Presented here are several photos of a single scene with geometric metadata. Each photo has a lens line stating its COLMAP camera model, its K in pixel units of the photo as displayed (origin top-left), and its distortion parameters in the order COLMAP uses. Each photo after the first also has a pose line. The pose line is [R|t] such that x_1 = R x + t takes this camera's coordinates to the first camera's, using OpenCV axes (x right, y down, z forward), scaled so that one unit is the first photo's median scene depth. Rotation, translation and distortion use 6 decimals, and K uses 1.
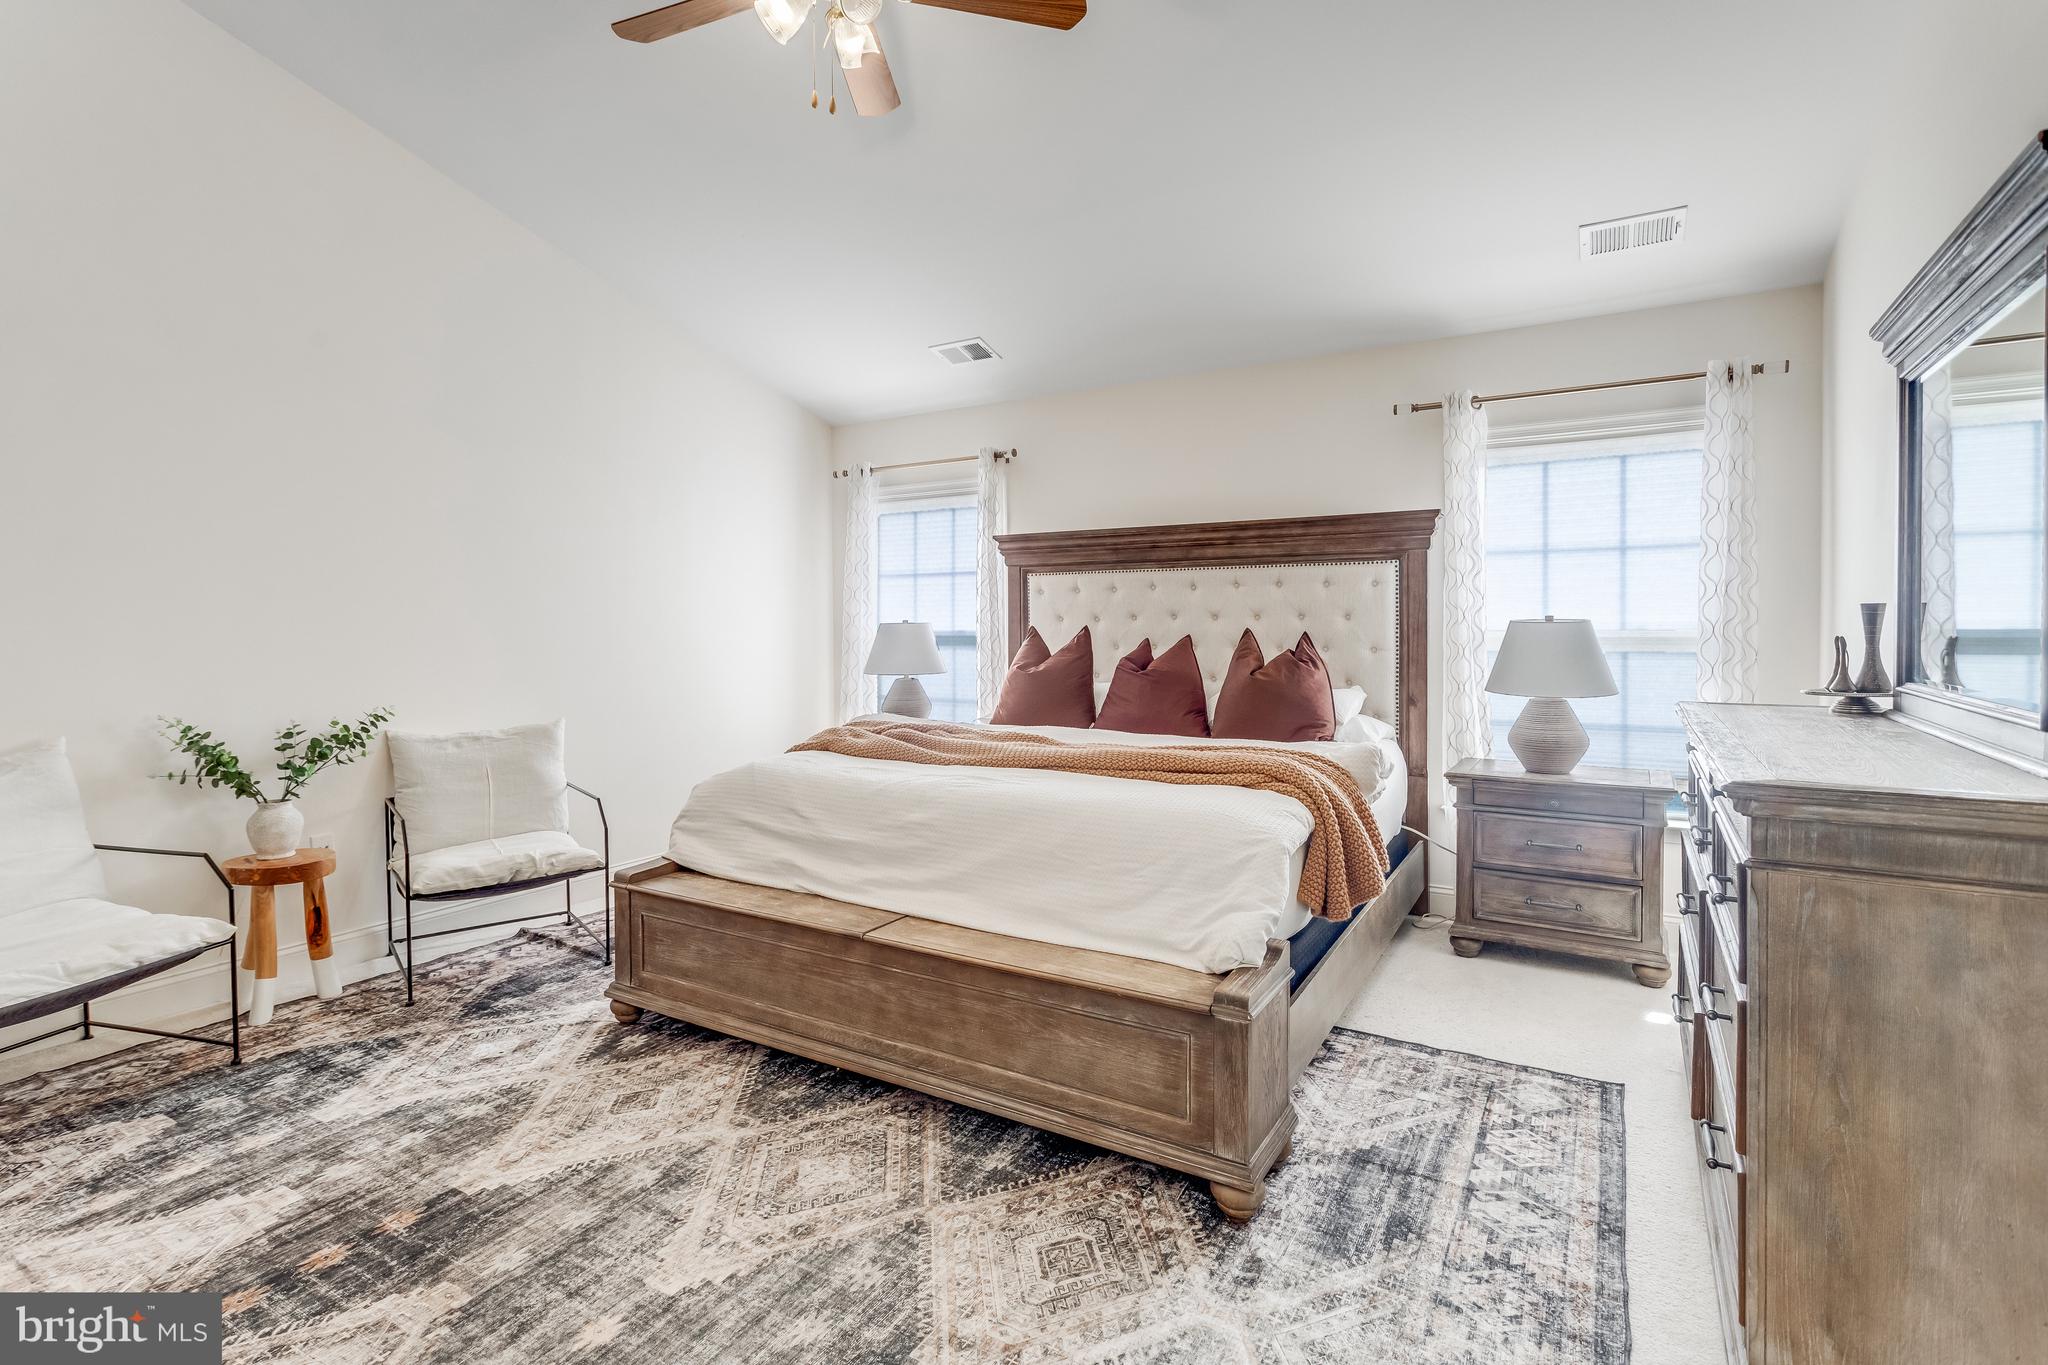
lens RADIAL K [[968.5, 0, 1038.3], [0, 968.5, 649.3], [0, 0, 1]] dist [0.000555, 0.000606]
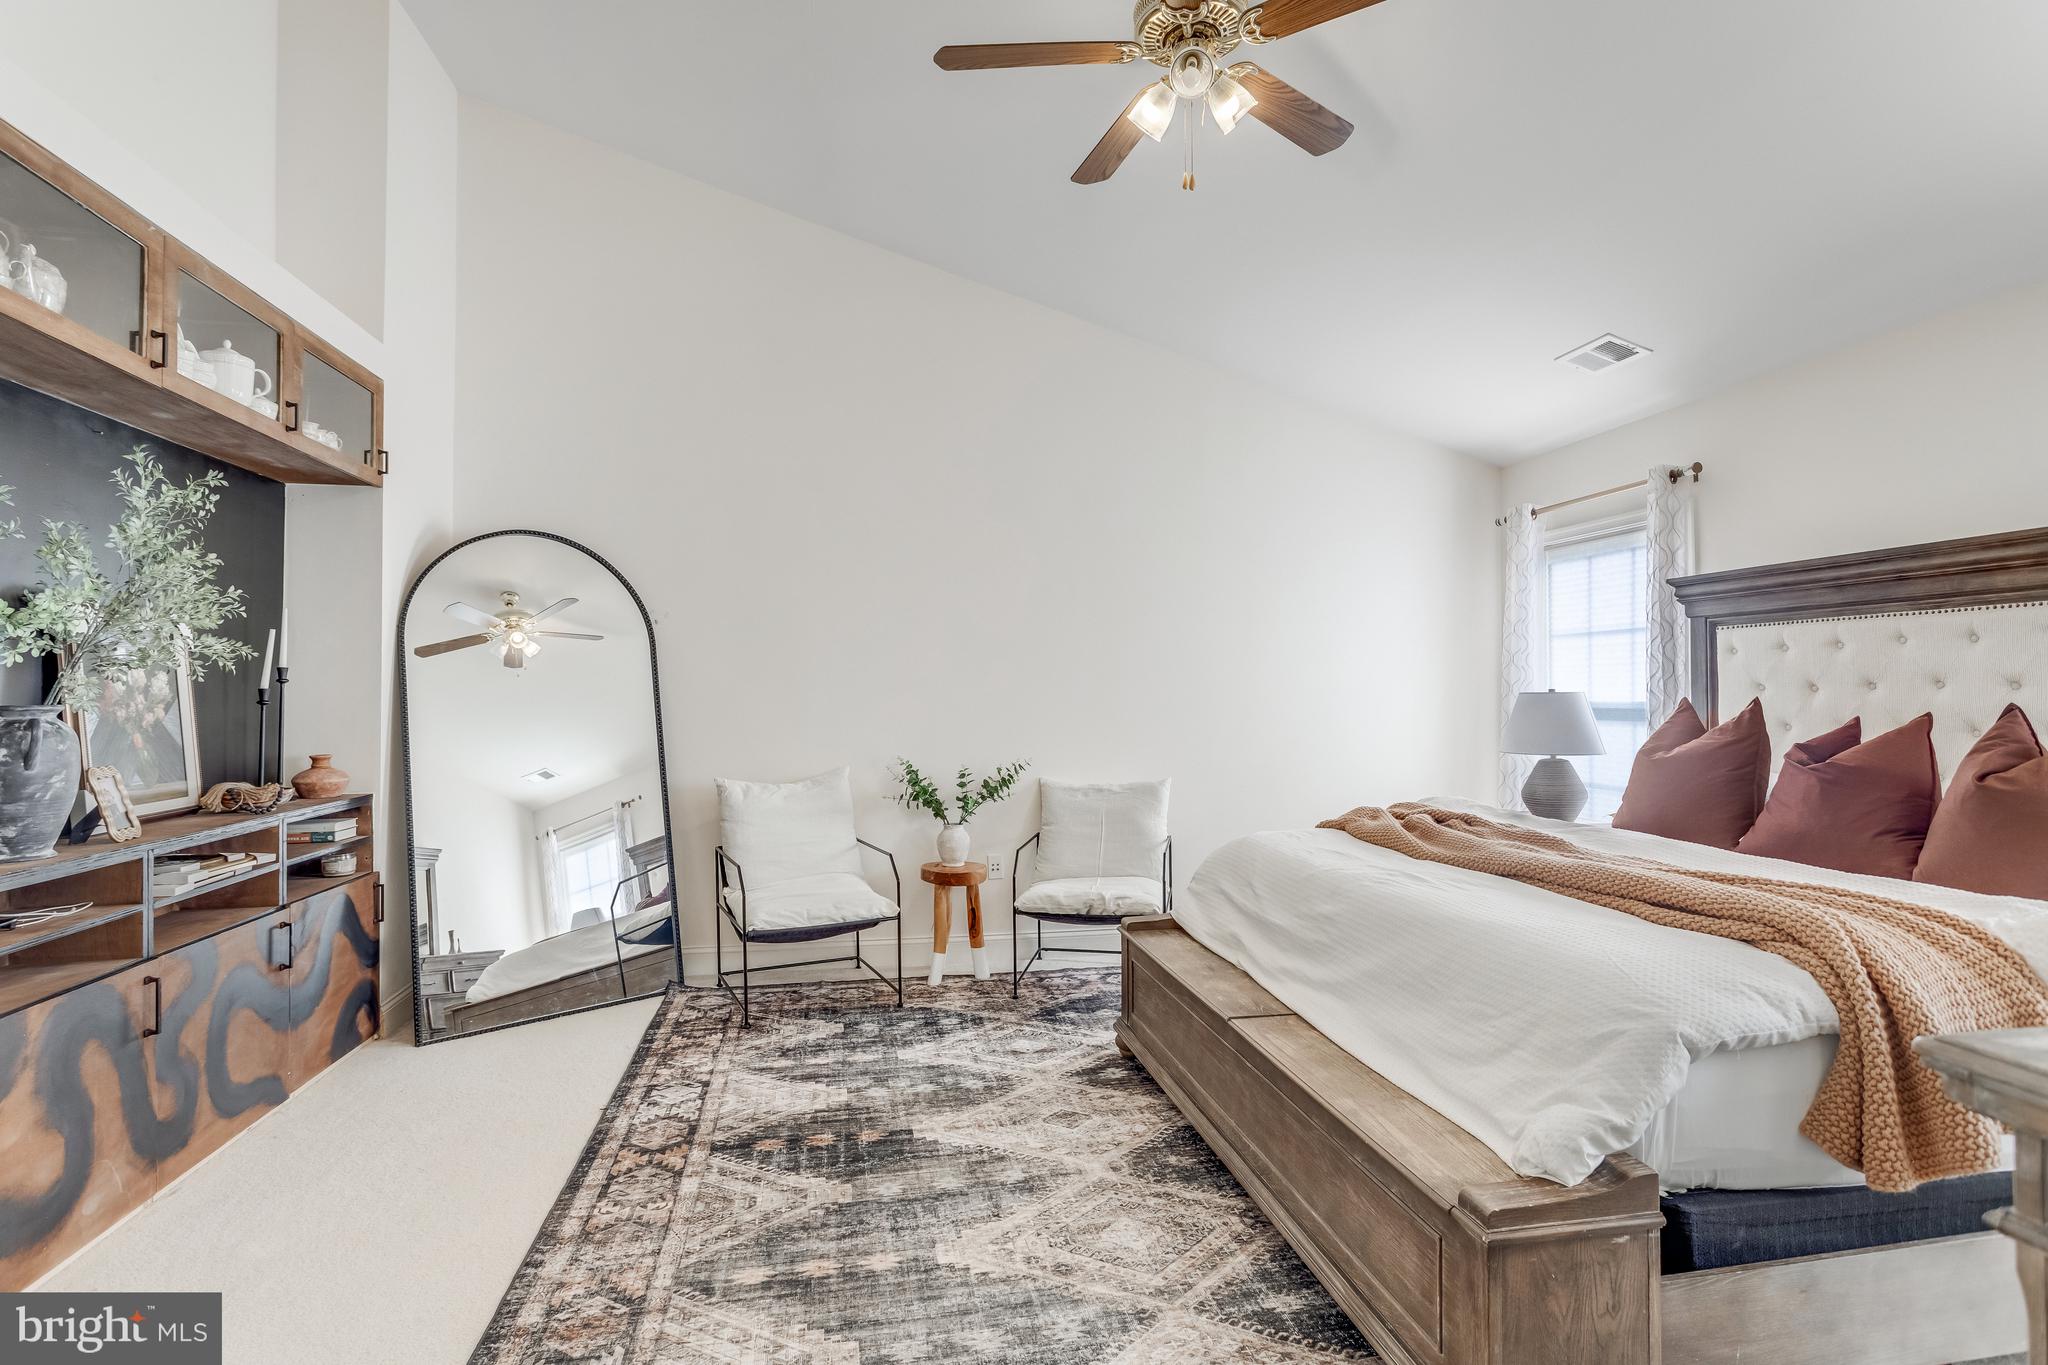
lens RADIAL K [[1017.5, 0, 1025.9], [0, 1017.5, 693.0], [0, 0, 1]] dist [-0.022196, 0.006426]
pose [[0.652176, 0.002294, -0.758064, 0.405439], [-0.021058, 0.999664, -0.015091, -0.007736], [0.757775, 0.025805, 0.652005, 0.168760]]
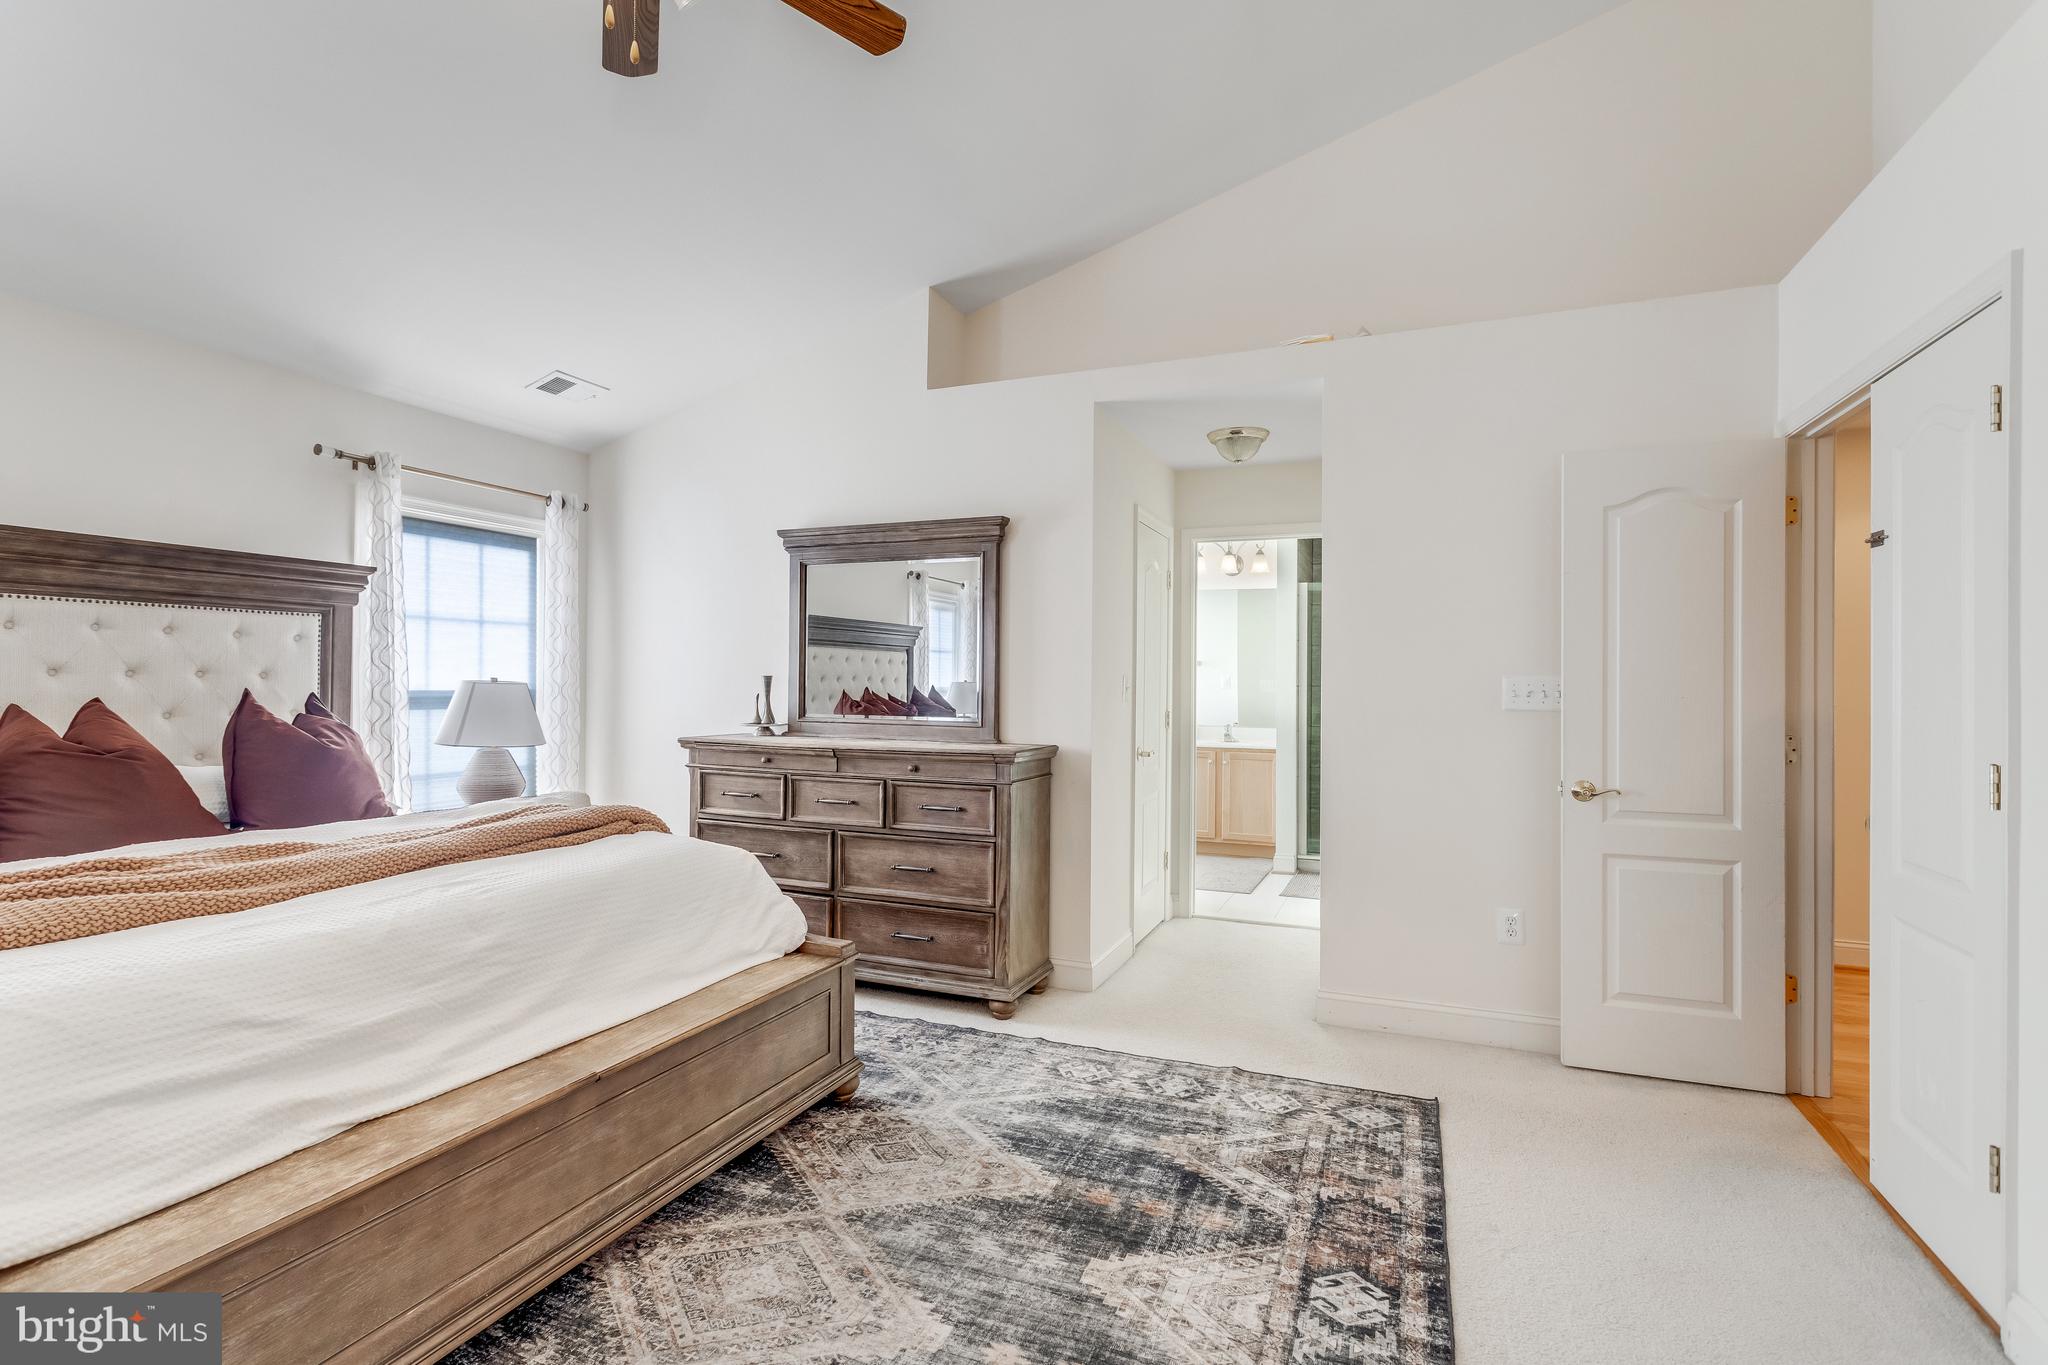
lens RADIAL K [[994.8, 0, 1024.0], [0, 994.8, 682.5], [0, 0, 1]] dist [-0.000957, -0.000038]
pose [[-0.151282, 0.006116, 0.988472, -0.948100], [0.020102, 0.999793, -0.003110, -0.015656], [-0.988286, 0.019400, -0.151374, 0.699163]]
